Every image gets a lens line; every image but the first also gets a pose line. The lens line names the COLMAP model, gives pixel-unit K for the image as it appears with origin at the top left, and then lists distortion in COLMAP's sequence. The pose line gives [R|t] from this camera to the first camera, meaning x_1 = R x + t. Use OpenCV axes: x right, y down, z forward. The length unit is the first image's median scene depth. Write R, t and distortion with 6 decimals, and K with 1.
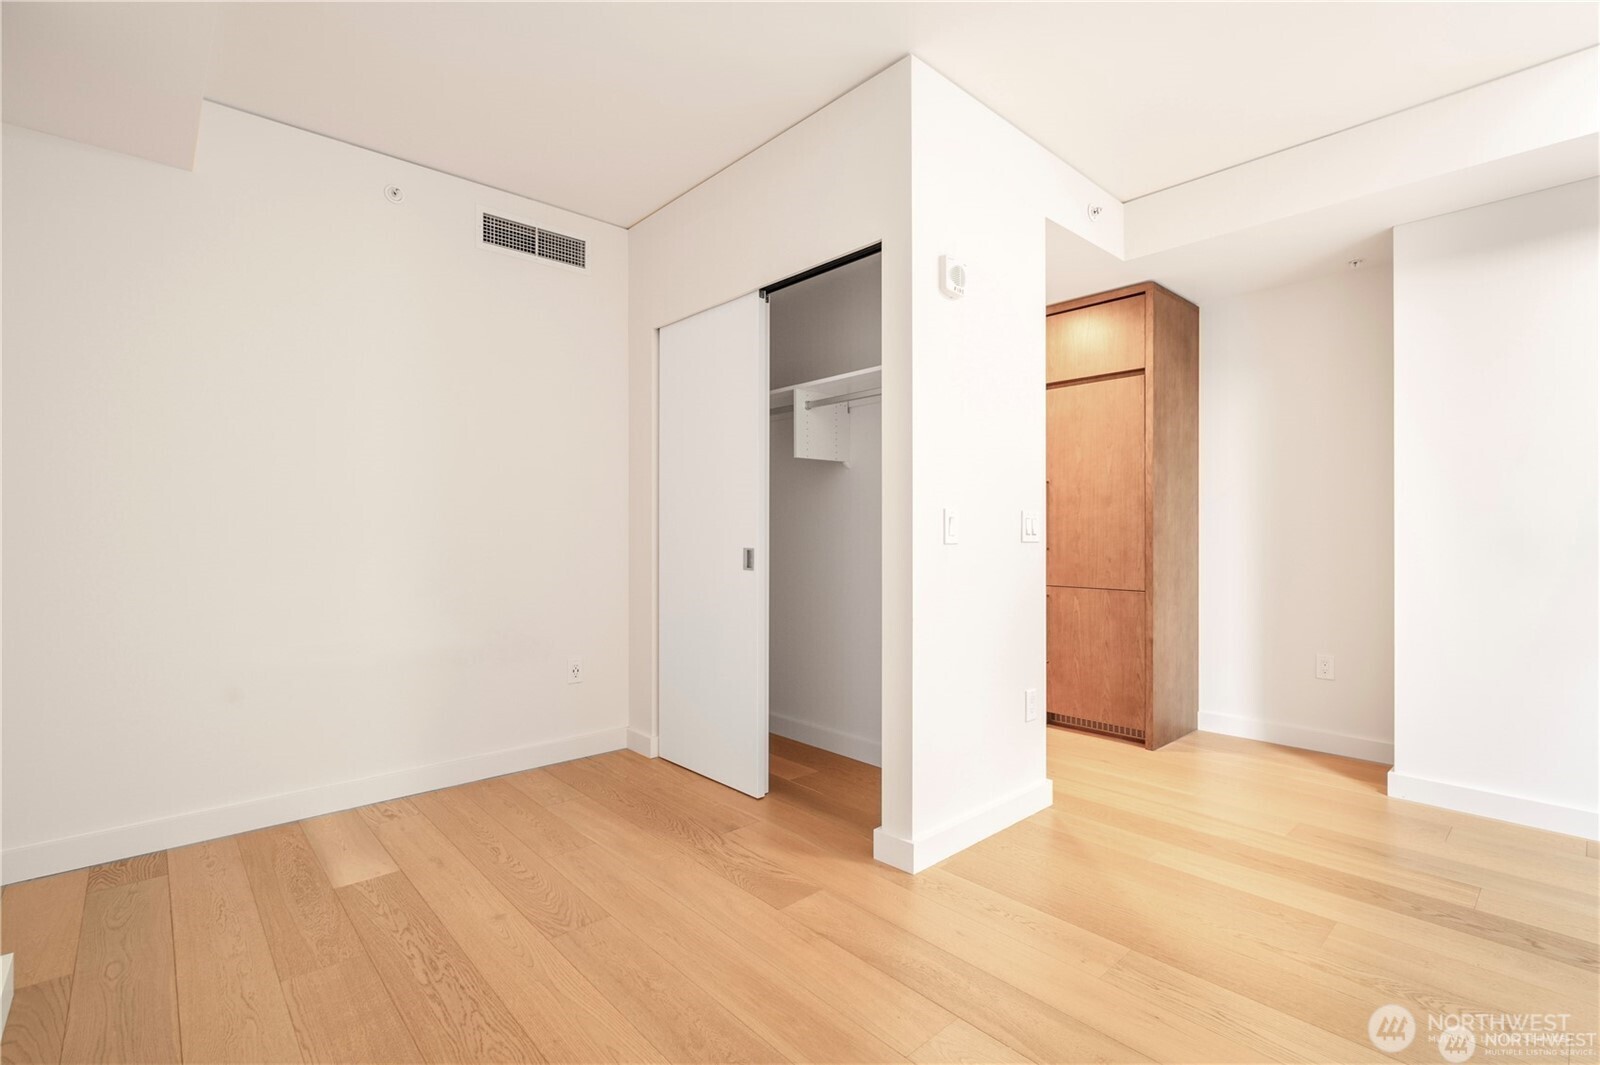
lens RADIAL K [[728.8, 0, 800.0], [0, 728.8, 532.5], [0, 0, 1]] dist [-0.004734, 0.000062]
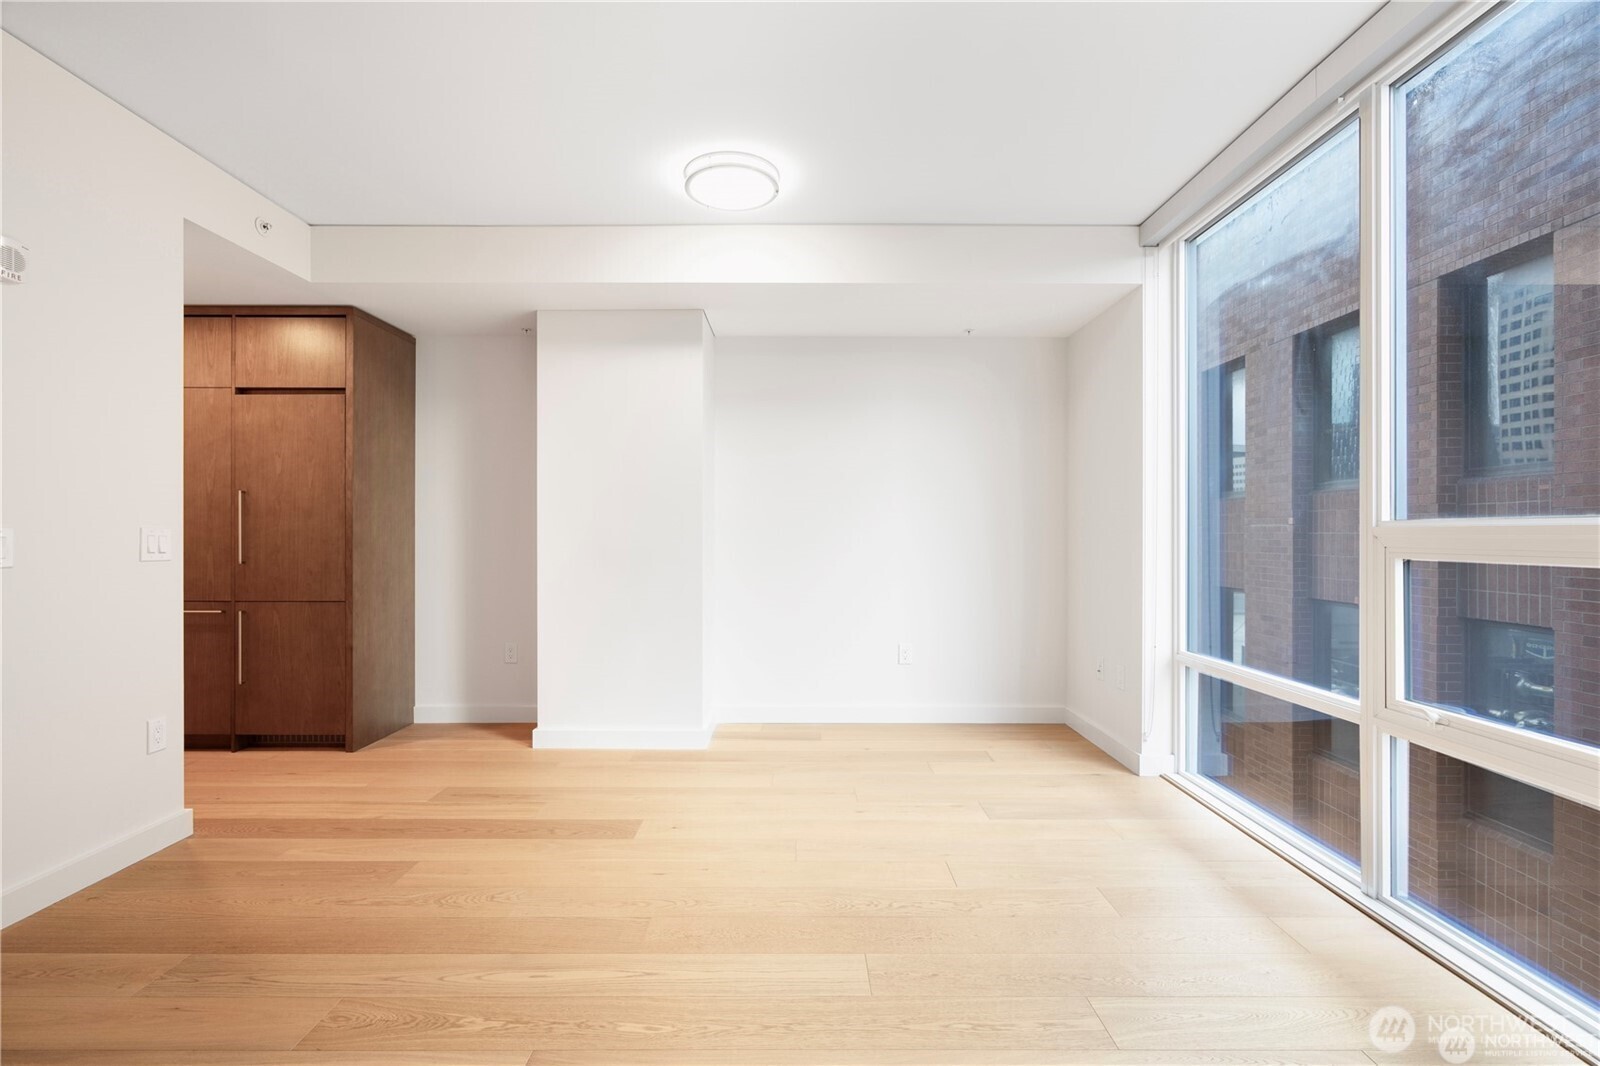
lens RADIAL K [[722.4, 0, 804.1], [0, 722.4, 533.6], [0, 0, 1]] dist [-0.003698, 0.000077]
pose [[0.669803, 0.000776, 0.742539, 0.176118], [-0.001384, 0.999999, 0.000203, -0.021607], [-0.742538, -0.001164, 0.669803, -0.223483]]
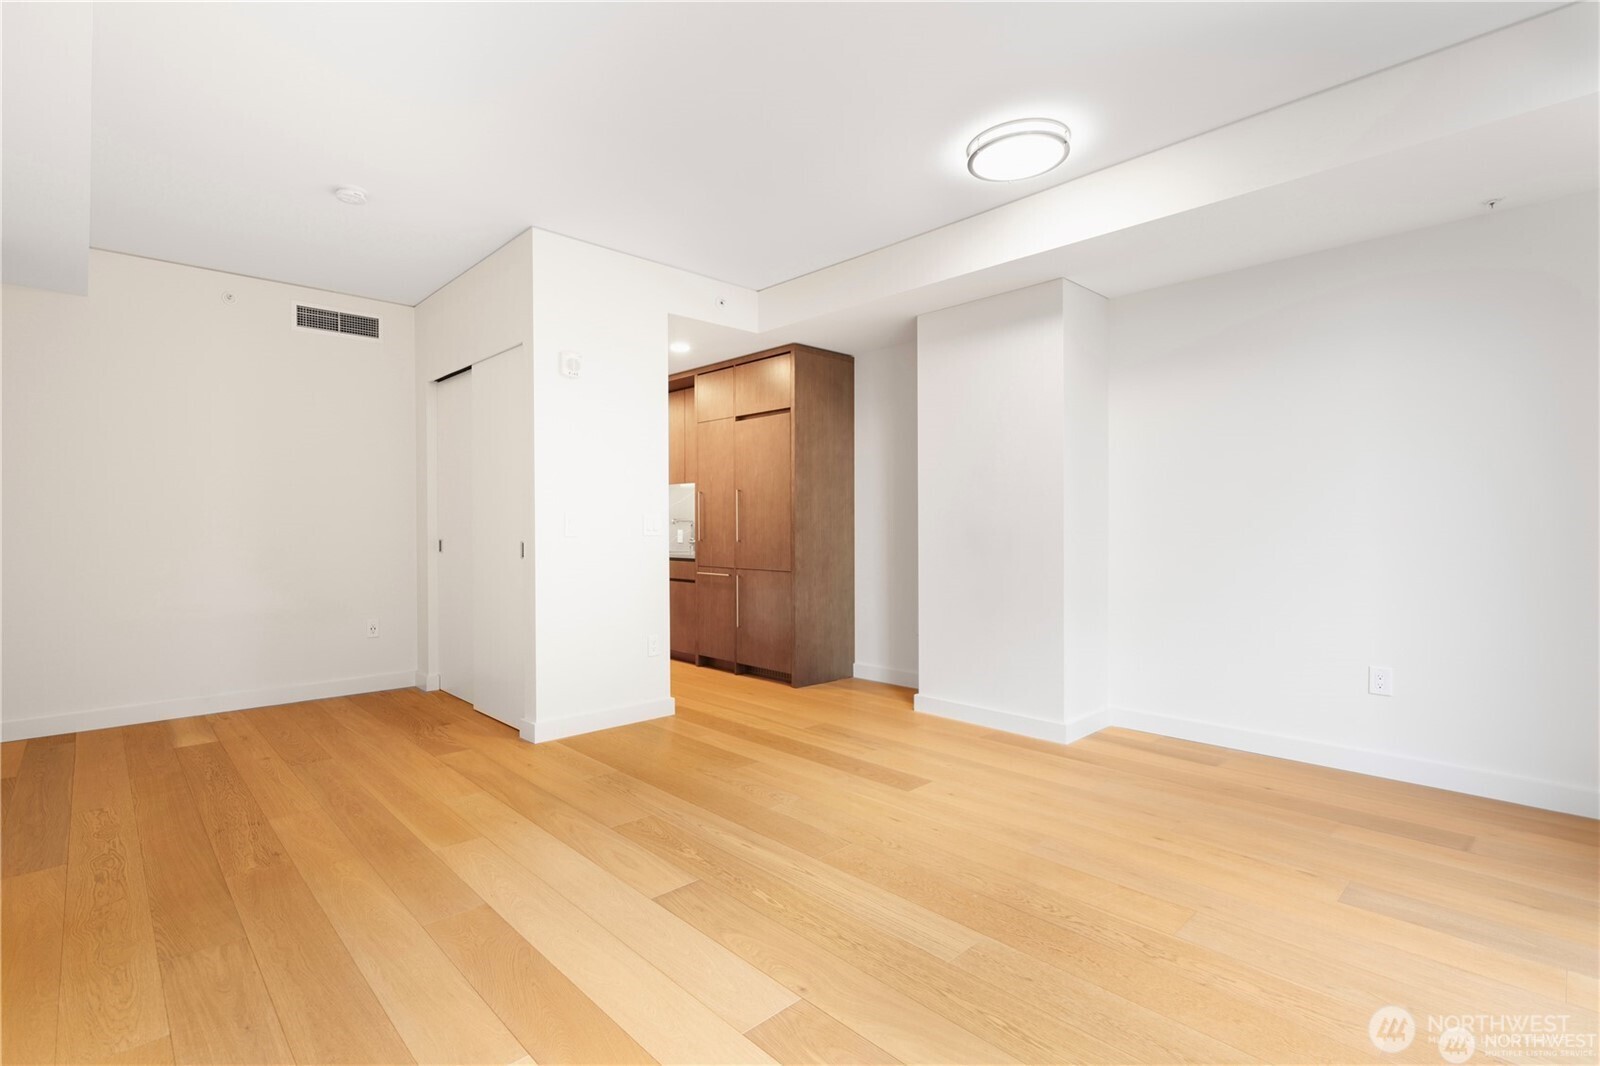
lens RADIAL K [[752.2, 0, 750.8], [0, 752.2, 535.7], [0, 0, 1]] dist [-0.004841, -0.000068]
pose [[0.999908, -0.002706, -0.013327, 0.505120], [0.002854, 0.999934, 0.011148, -0.002974], [0.013296, -0.011185, 0.999849, -0.494529]]
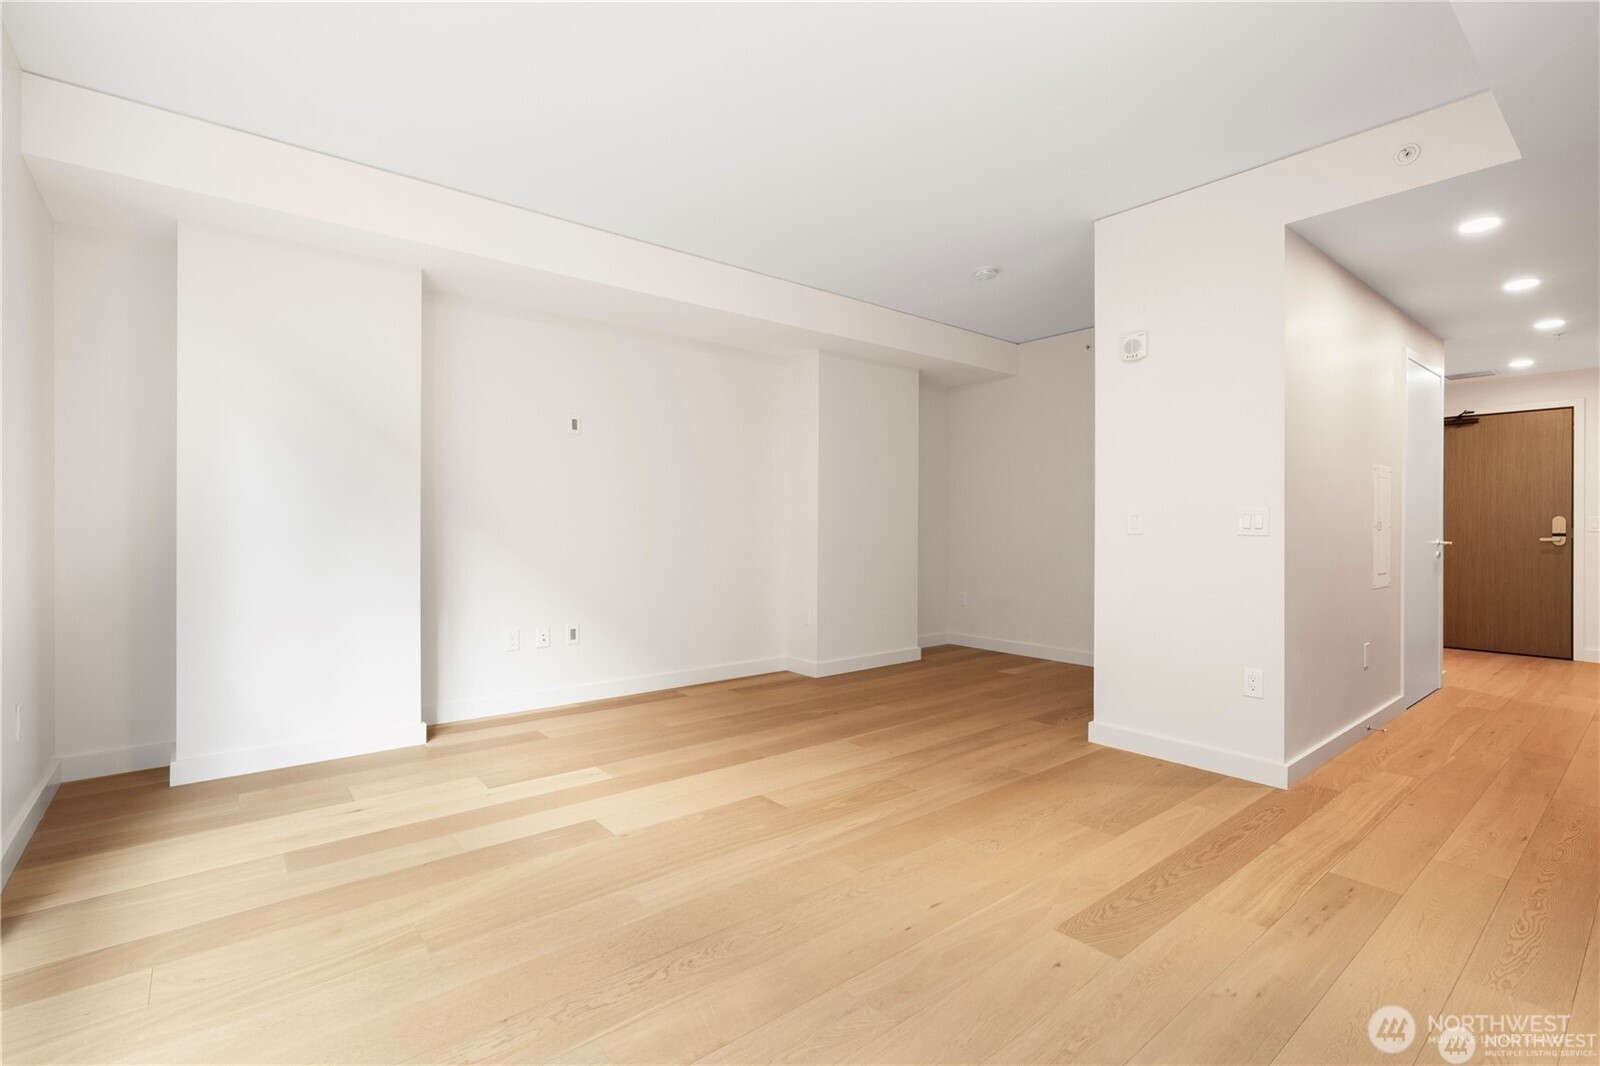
lens RADIAL K [[736.6, 0, 795.7], [0, 736.6, 526.3], [0, 0, 1]] dist [-0.002421, -0.000179]
pose [[-0.061676, 0.003301, -0.998091, 1.387523], [-0.002440, 0.999991, 0.003458, -0.002523], [0.998093, 0.002648, -0.061668, 0.354087]]
